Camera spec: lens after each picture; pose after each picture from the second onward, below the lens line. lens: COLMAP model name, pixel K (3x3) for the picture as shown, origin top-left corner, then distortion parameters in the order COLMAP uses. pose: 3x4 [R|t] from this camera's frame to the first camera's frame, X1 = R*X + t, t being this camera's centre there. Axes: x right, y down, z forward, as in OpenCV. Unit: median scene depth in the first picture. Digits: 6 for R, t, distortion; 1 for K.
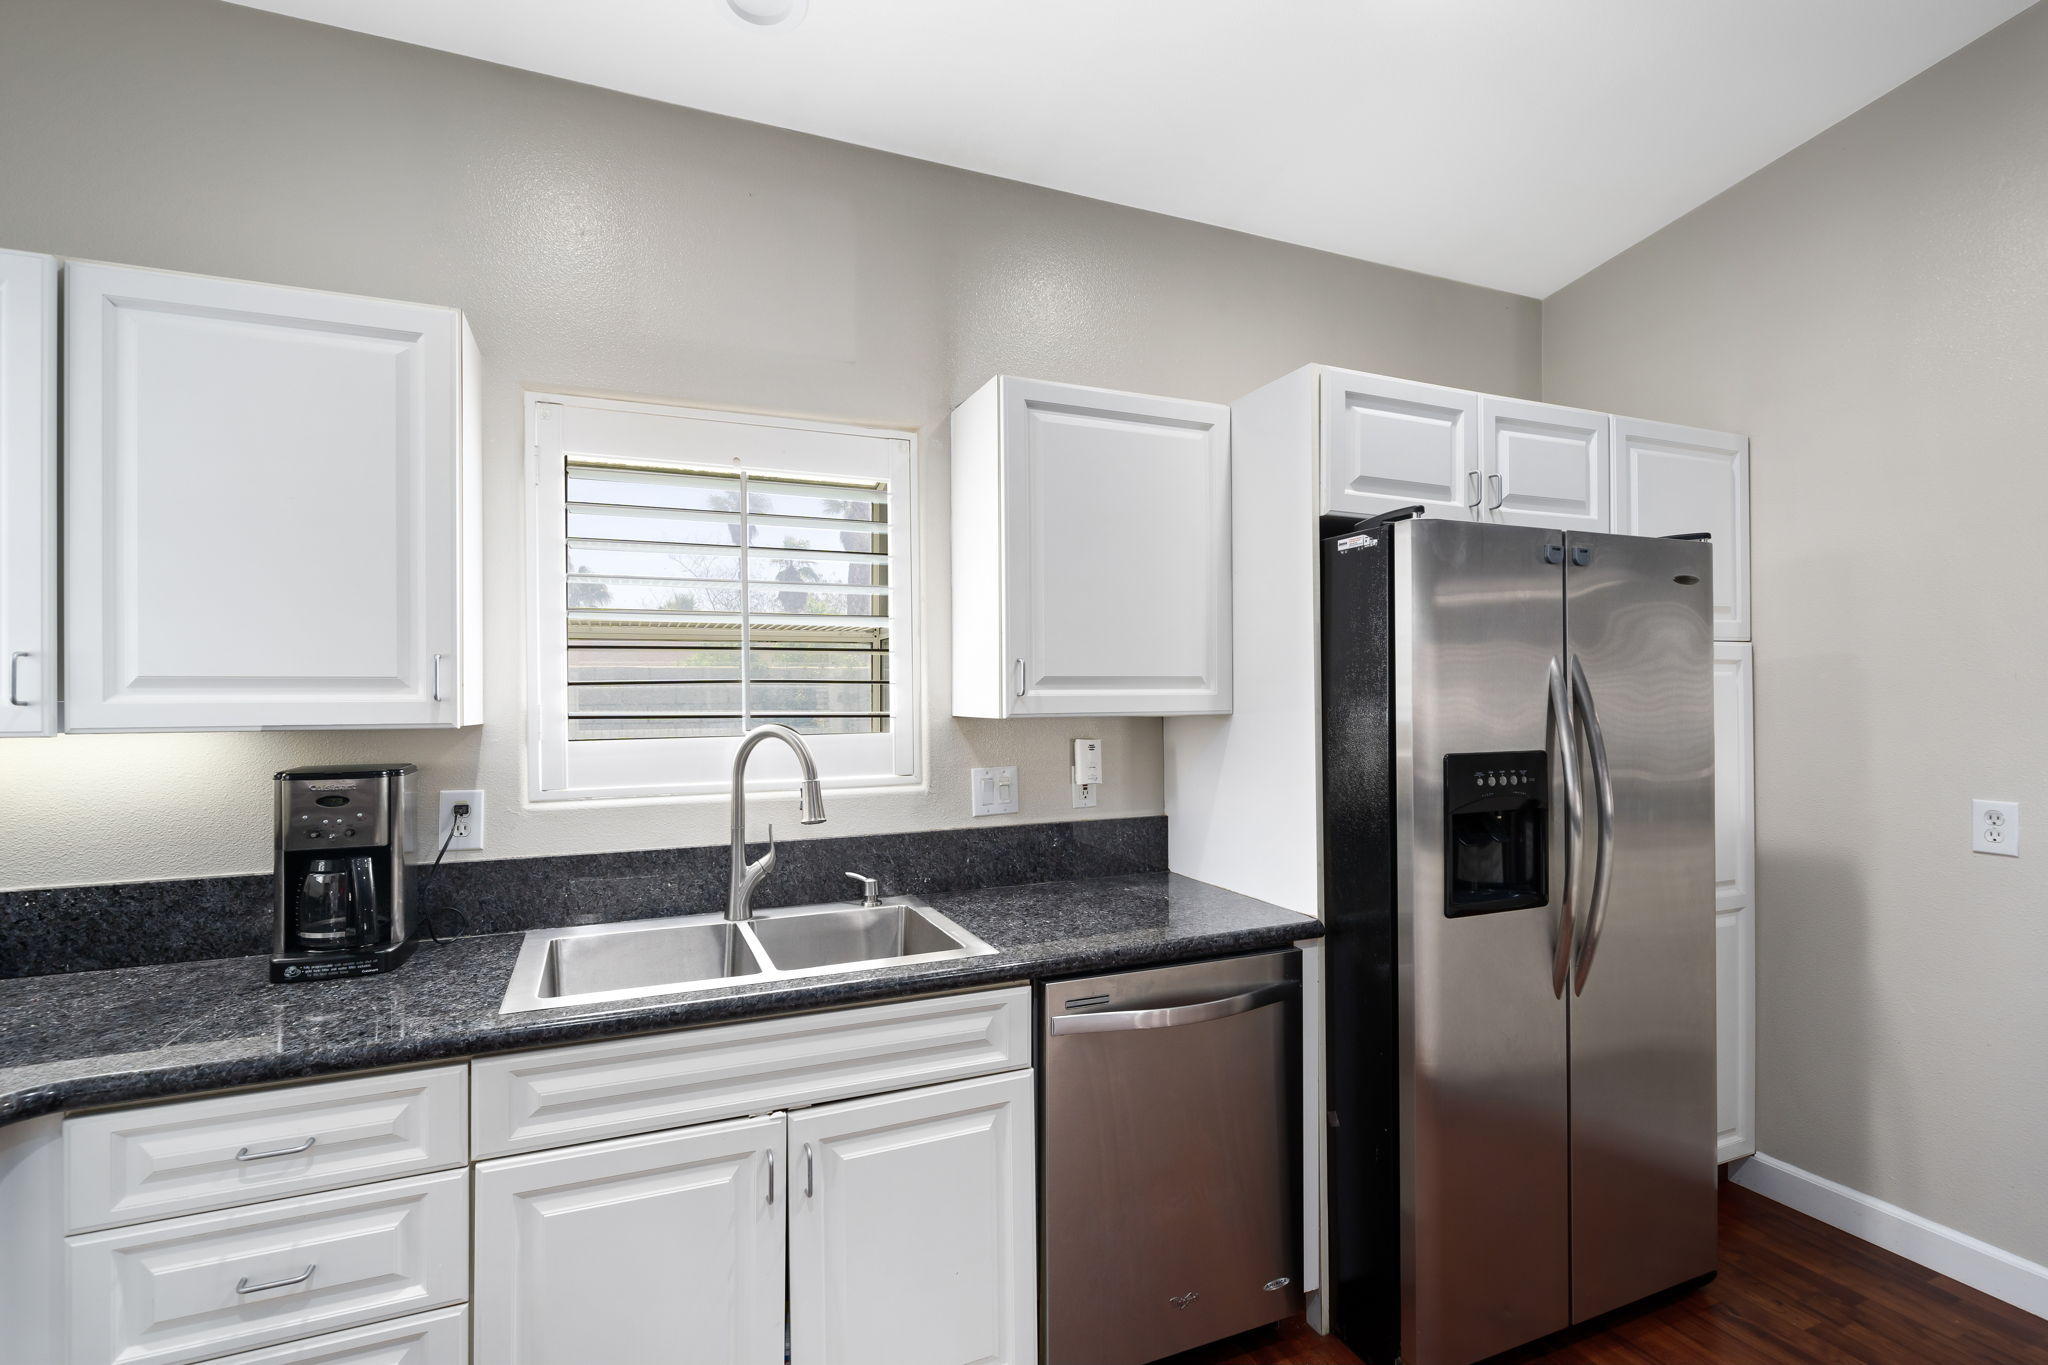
lens RADIAL K [[931.8, 0, 1016.7], [0, 931.8, 696.4], [0, 0, 1]] dist [-0.001776, -0.000322]
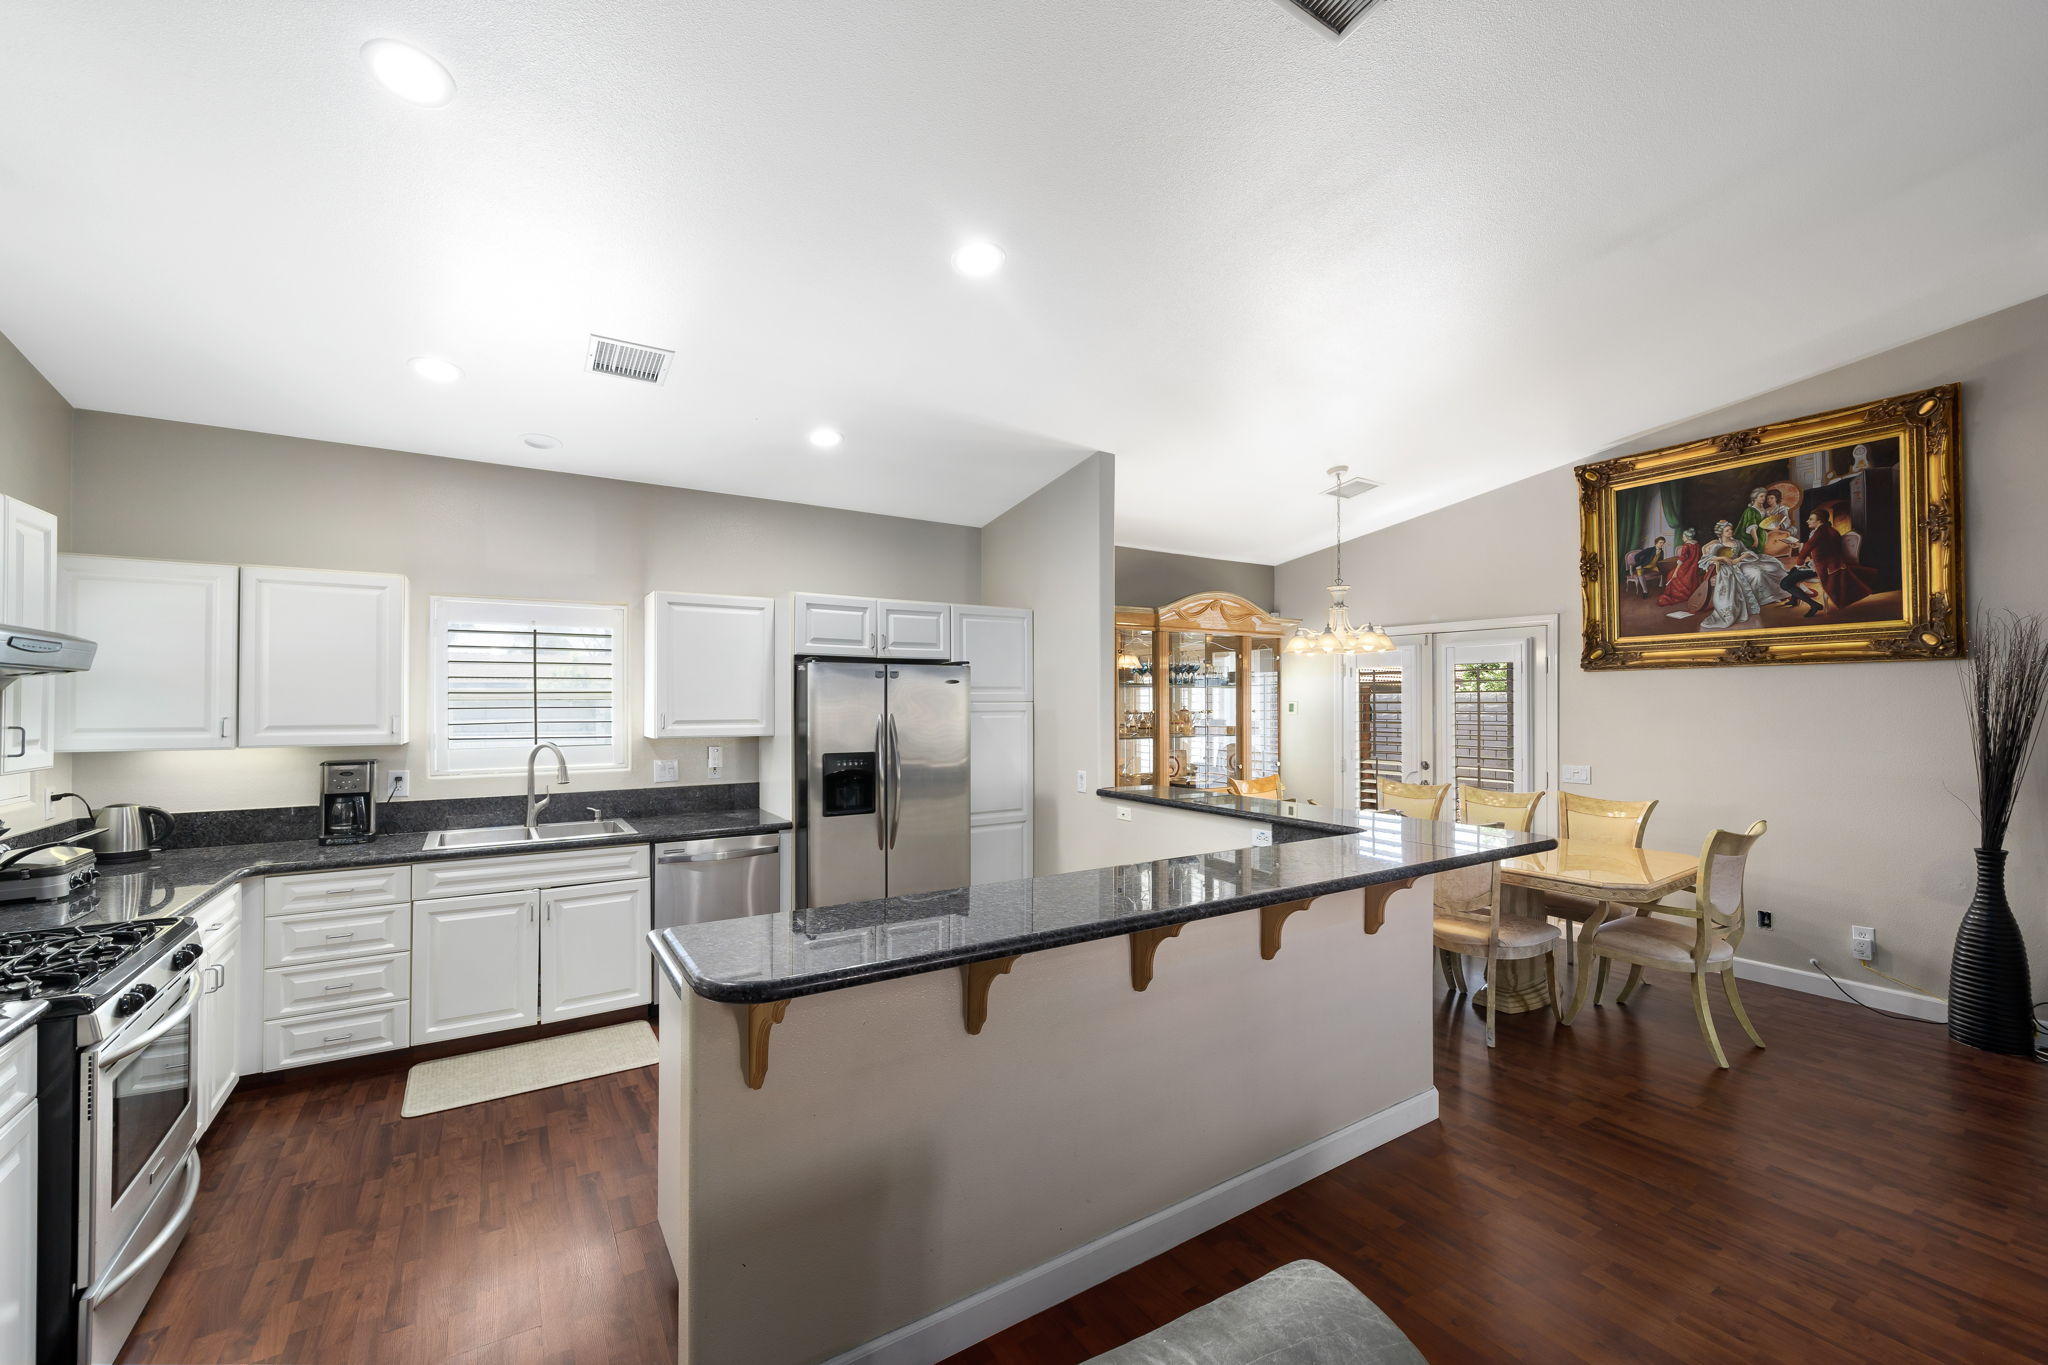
lens RADIAL K [[814.7, 0, 1012.8], [0, 814.7, 693.6], [0, 0, 1]] dist [-0.000233, -0.000133]
pose [[0.985712, 0.008426, 0.168229, 0.565474], [-0.006916, 0.999930, -0.009561, -0.081923], [-0.168298, 0.008261, 0.985702, -1.253501]]
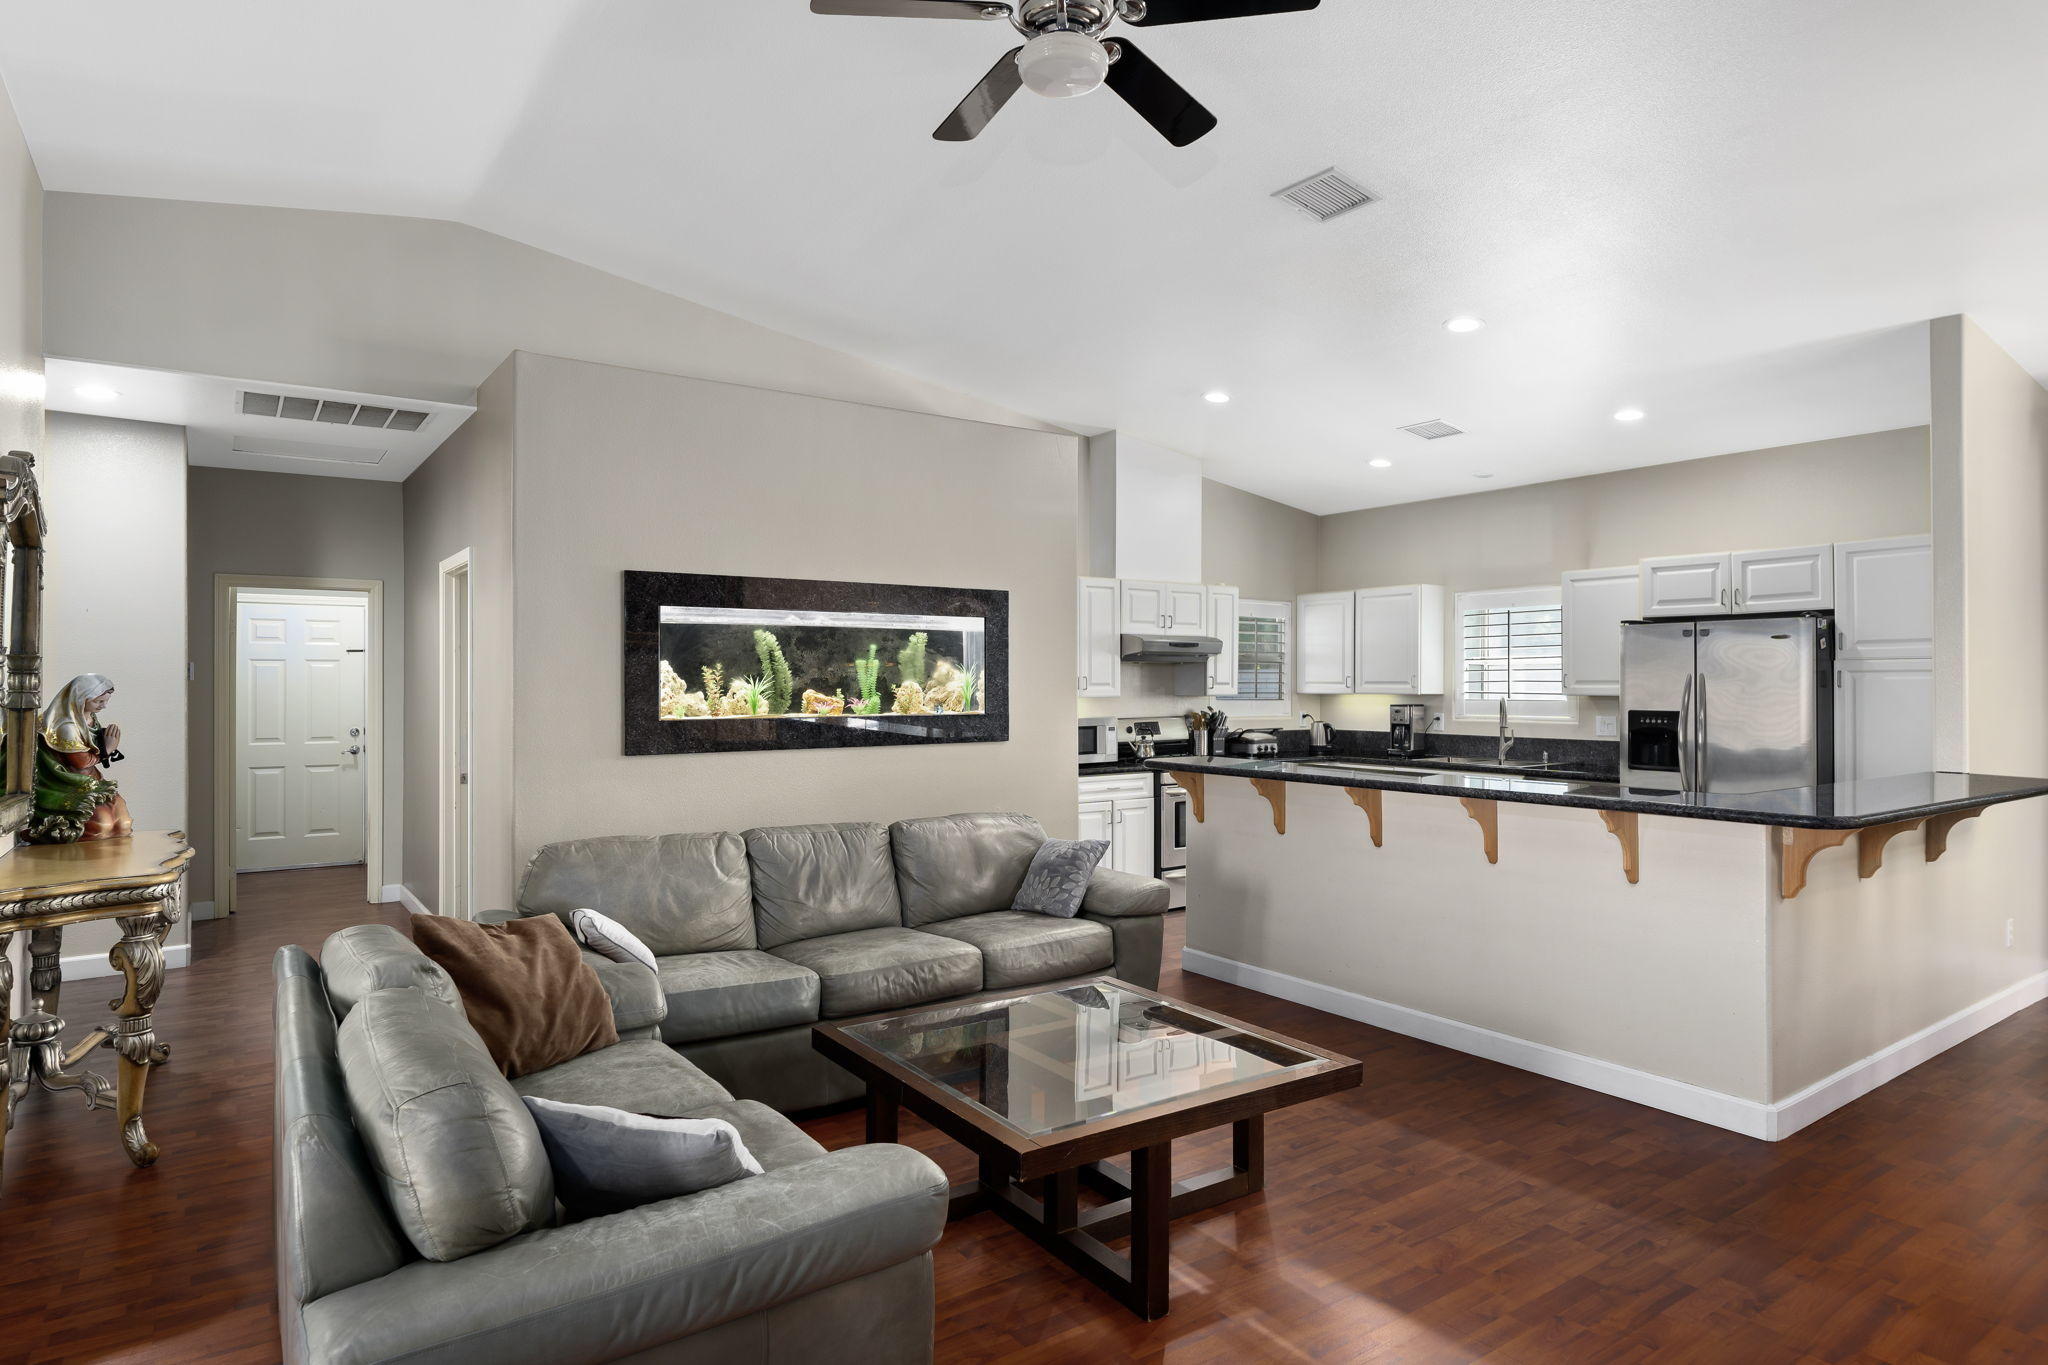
lens RADIAL K [[1134.4, 0, 1024.0], [0, 1134.4, 682.5], [0, 0, 1]] dist [-0.000864, -0.000733]
pose [[0.215141, 0.005398, -0.976568, 3.188862], [-0.000109, 0.999985, 0.005503, -0.036638], [0.976583, -0.001077, 0.215138, -1.403015]]
